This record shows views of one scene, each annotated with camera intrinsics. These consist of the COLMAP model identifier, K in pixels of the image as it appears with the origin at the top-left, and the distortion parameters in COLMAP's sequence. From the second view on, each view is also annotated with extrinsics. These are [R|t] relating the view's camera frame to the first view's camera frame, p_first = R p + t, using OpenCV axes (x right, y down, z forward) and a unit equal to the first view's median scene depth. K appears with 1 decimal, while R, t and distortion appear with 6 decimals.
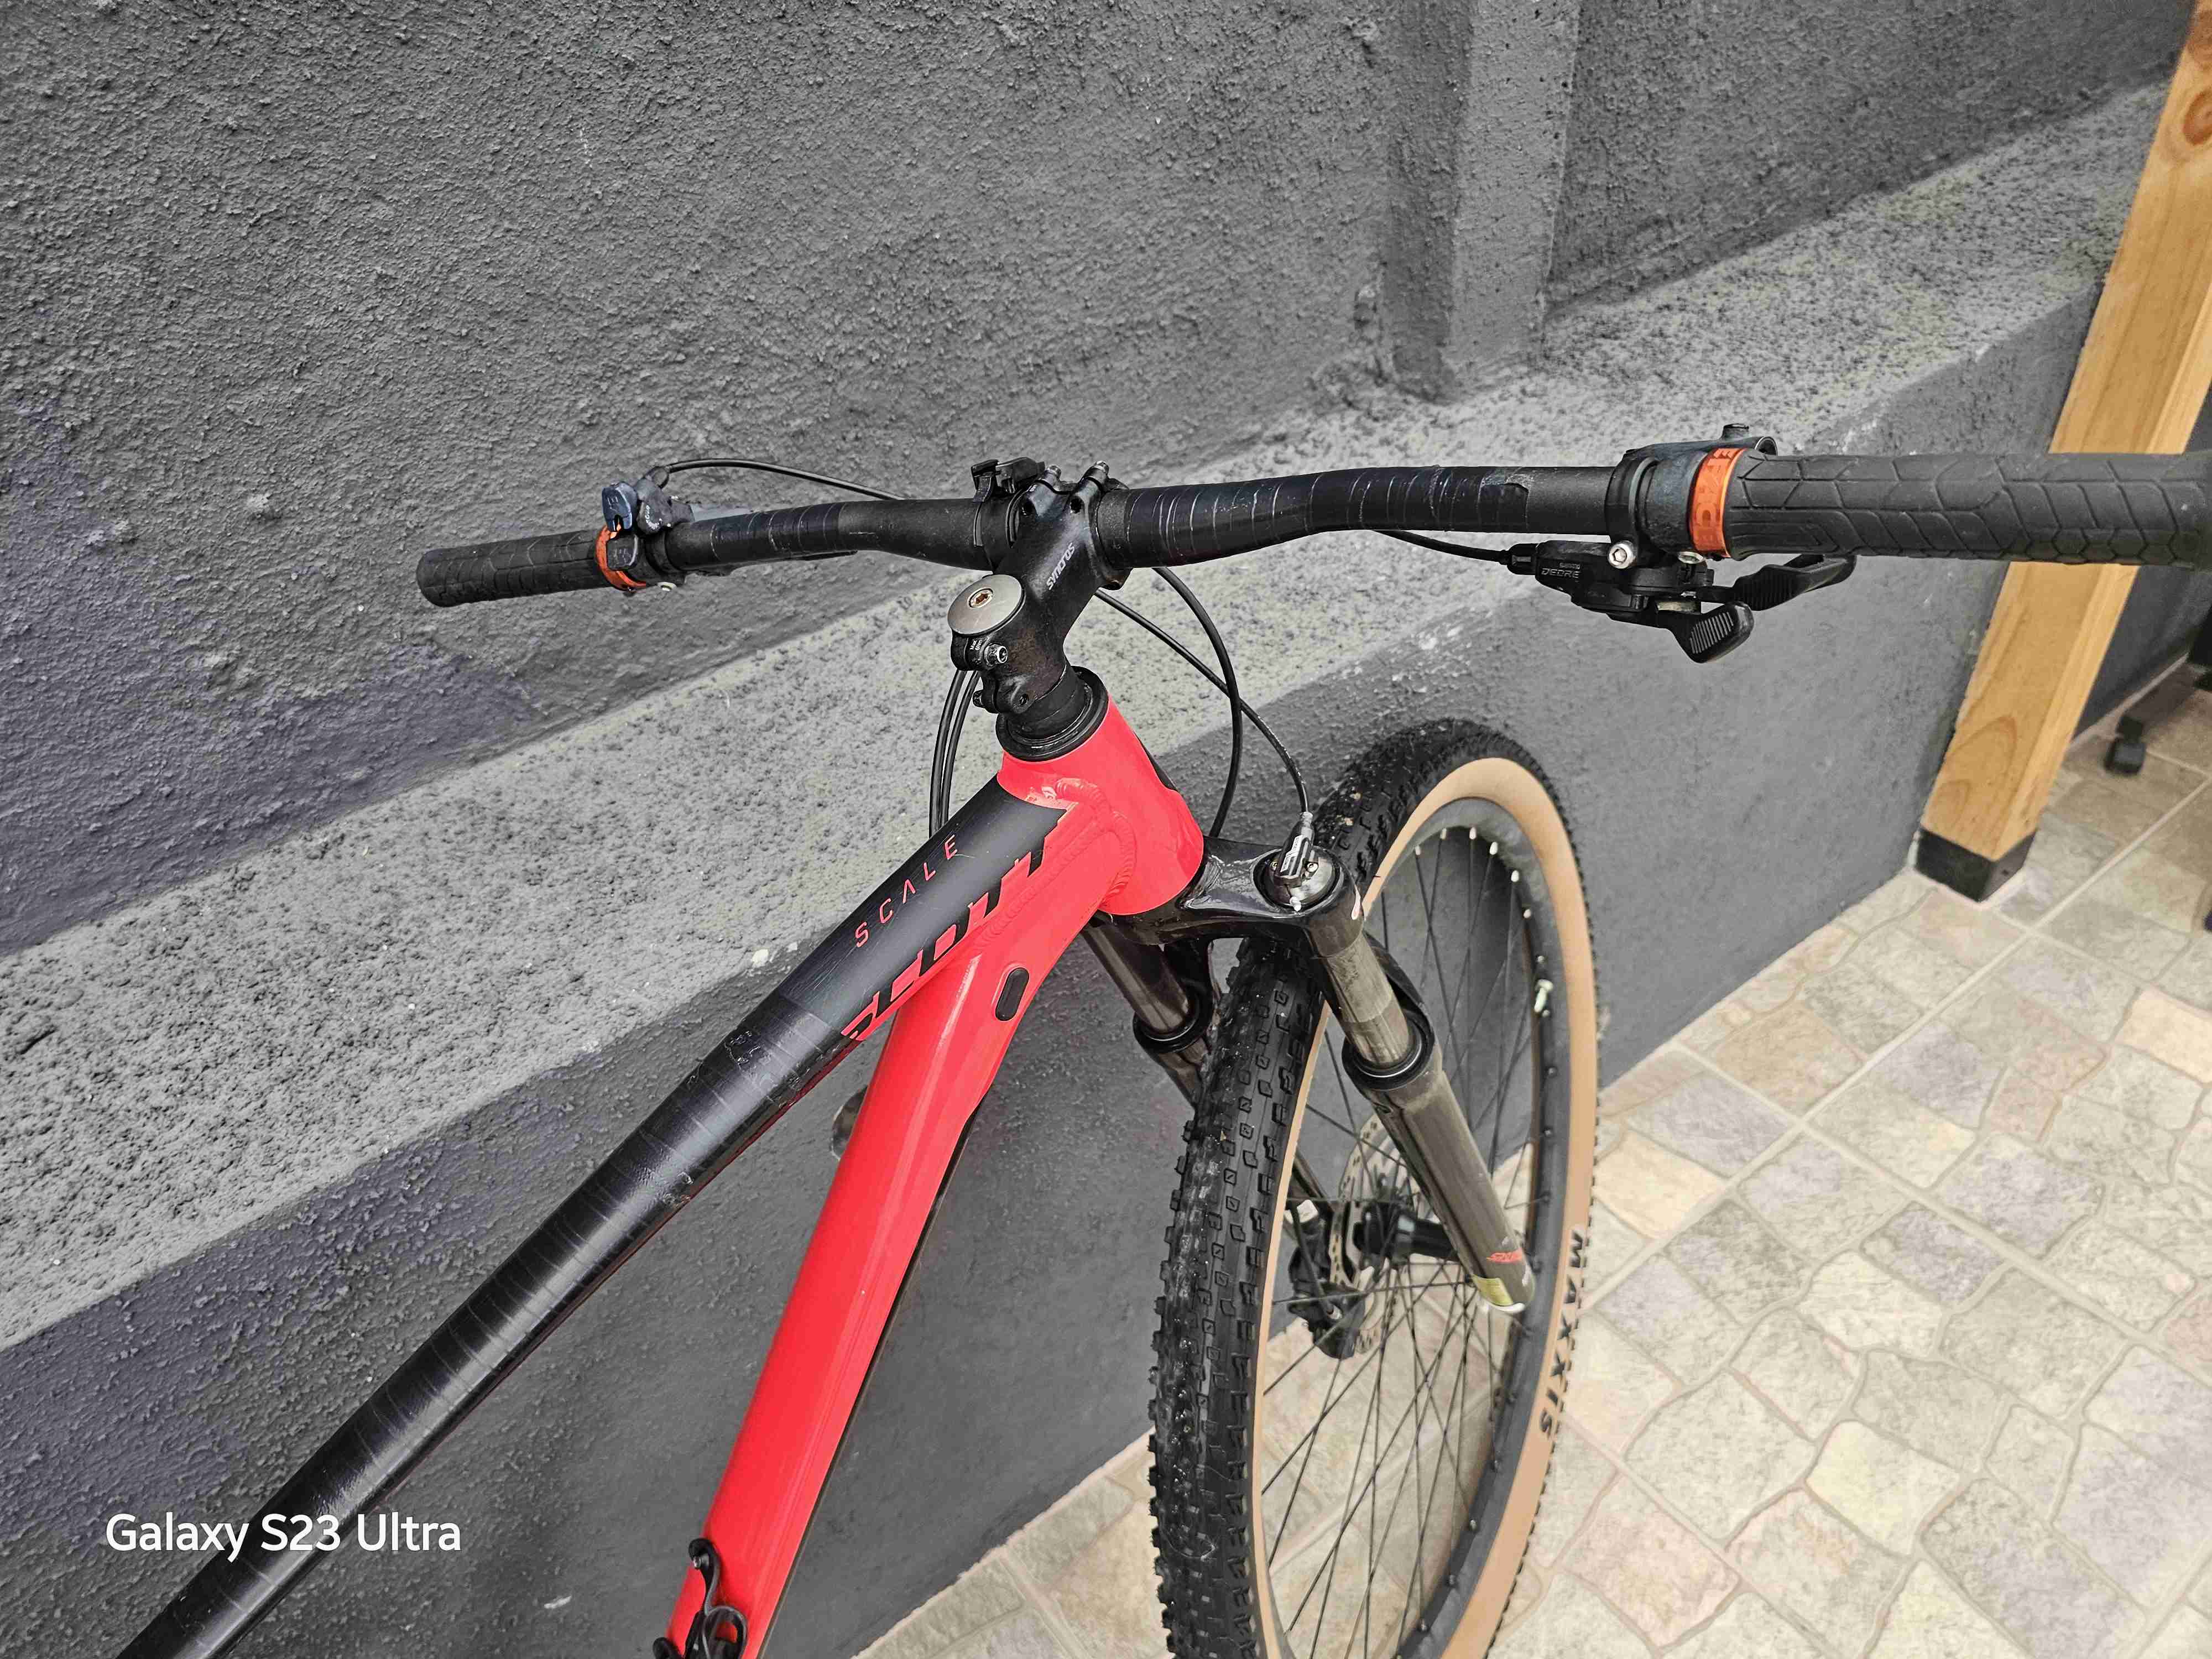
lens RADIAL K [[1477.5, 0, 1099.2], [0, 1477.5, 830.9], [0, 0, 1]] dist [0.008106, -0.022190]
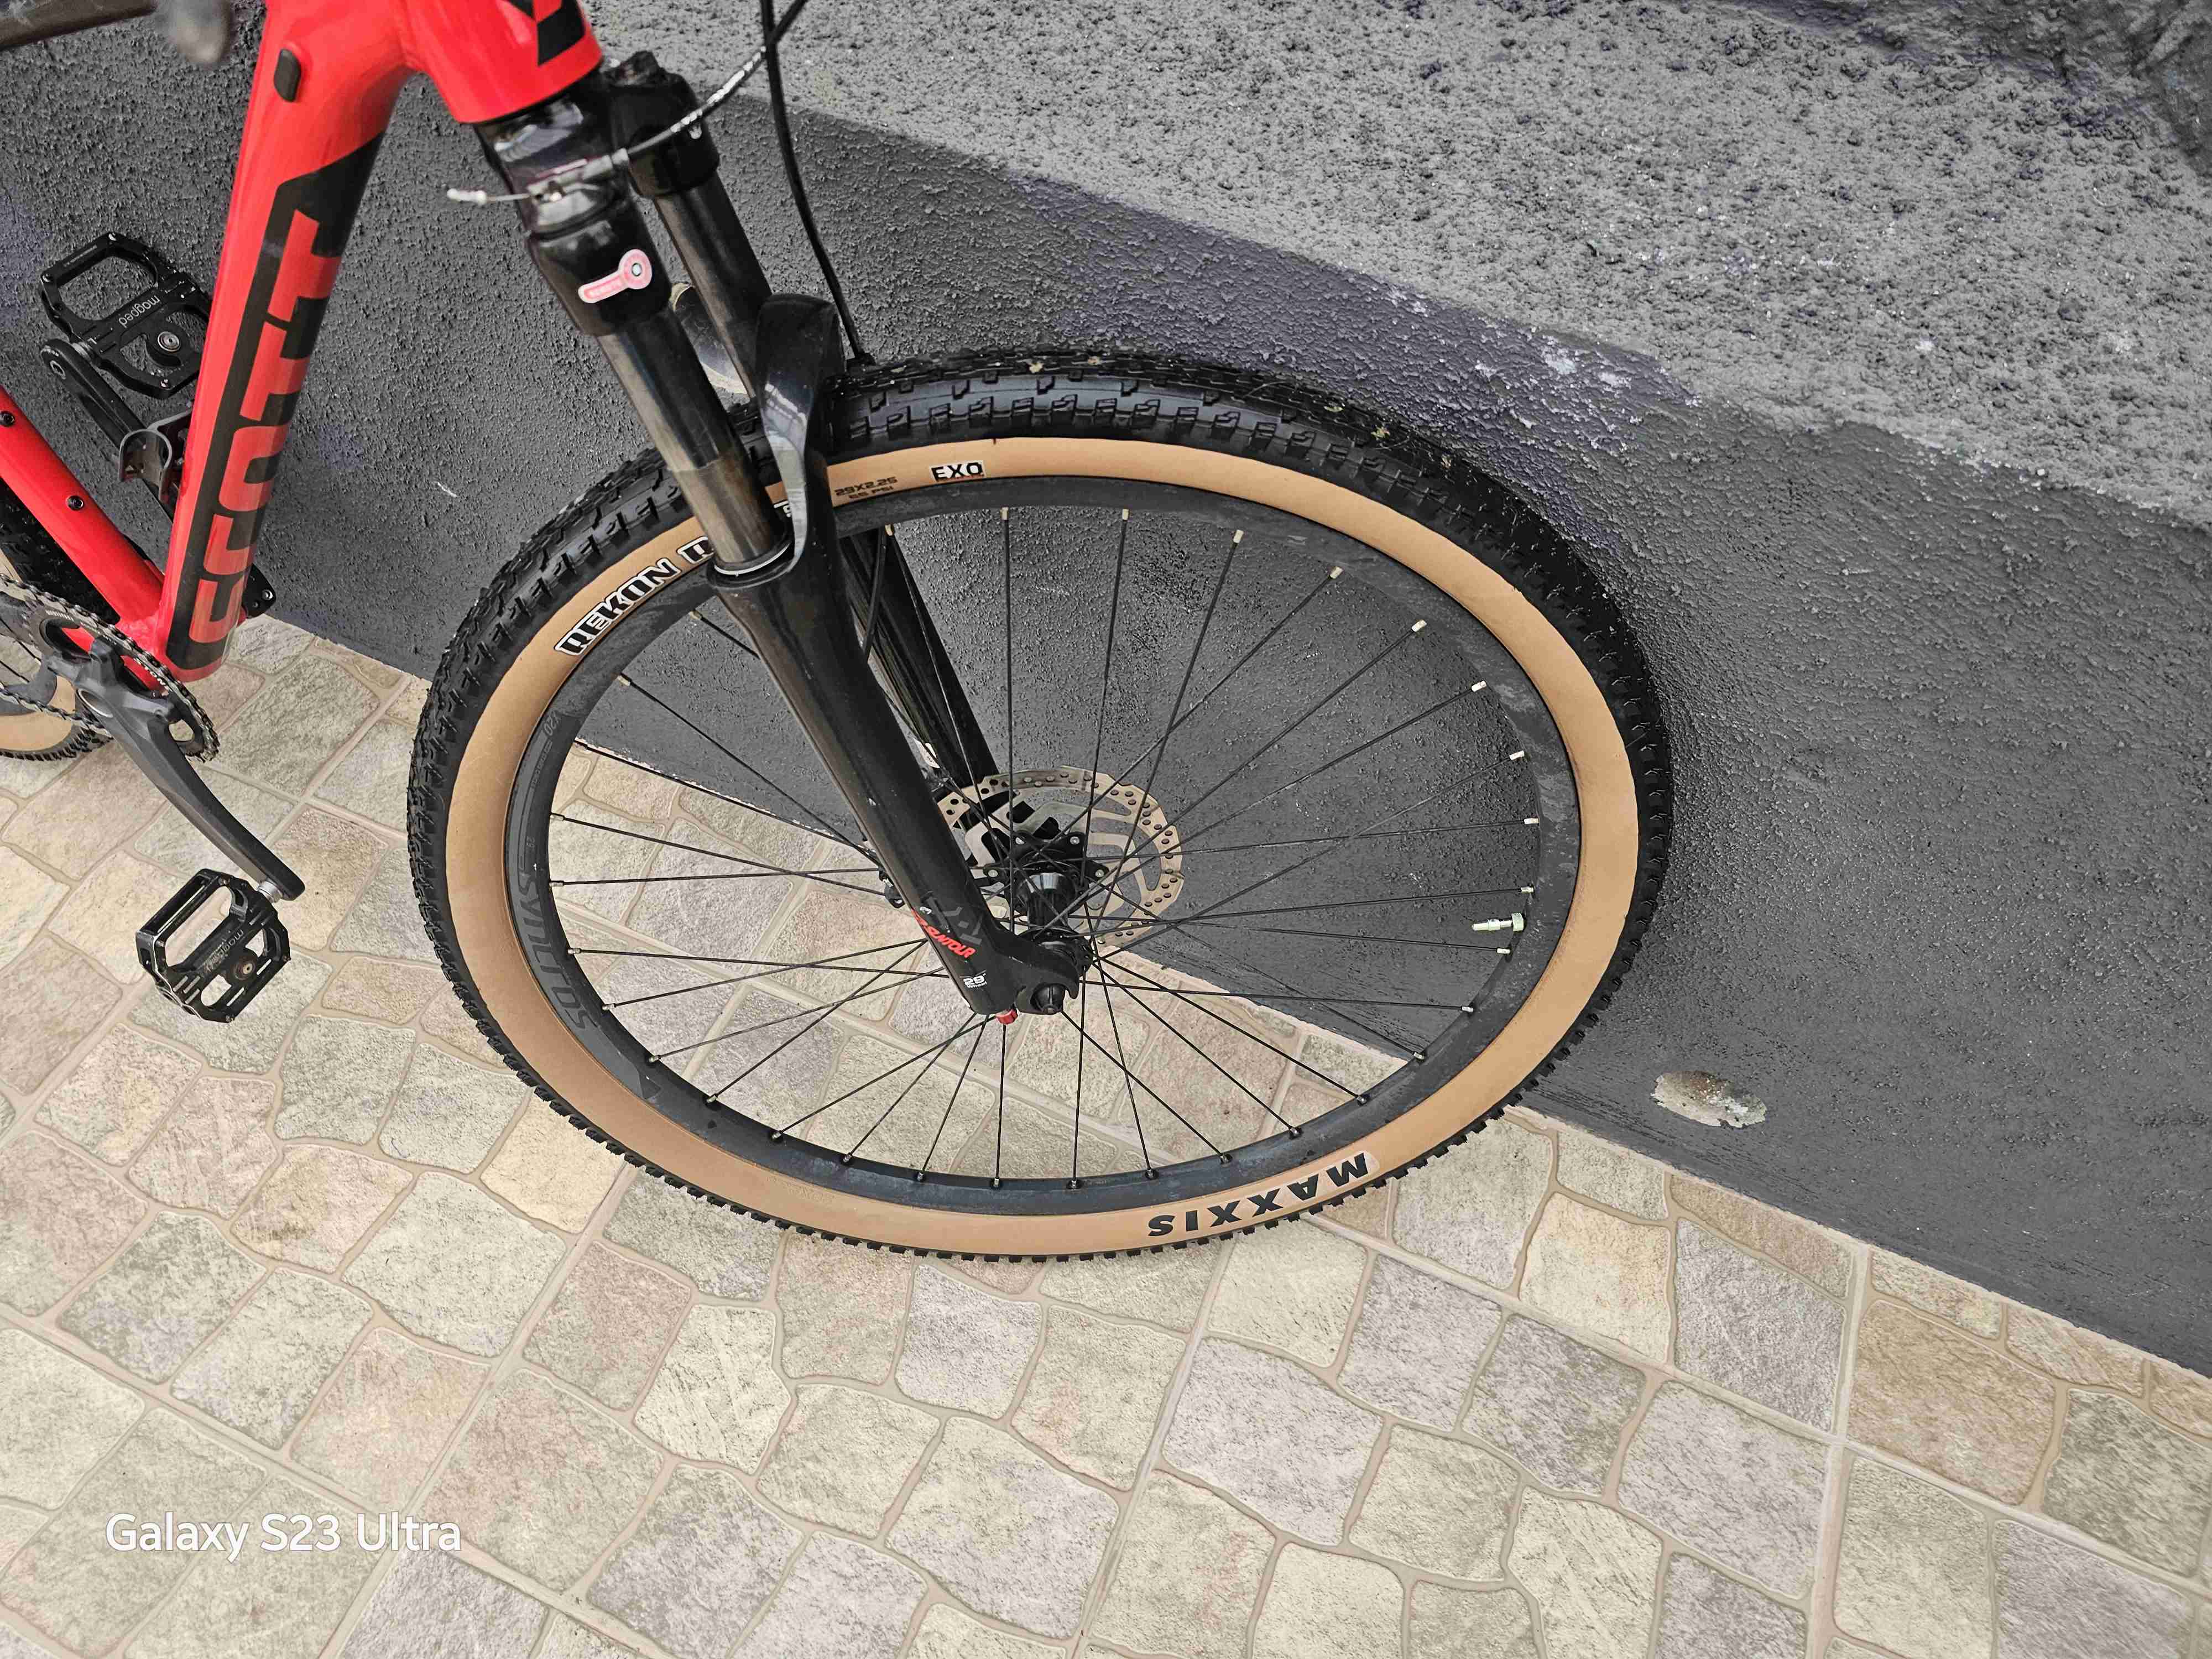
lens RADIAL K [[1477.5, 0, 1106.5], [0, 1477.5, 830.1], [0, 0, 1]] dist [0.008106, -0.022190]
pose [[0.492984, 0.770324, -0.404436, 0.416991], [-0.579934, 0.637464, 0.507264, -0.159861], [0.648571, -0.015527, 0.760996, 0.283048]]
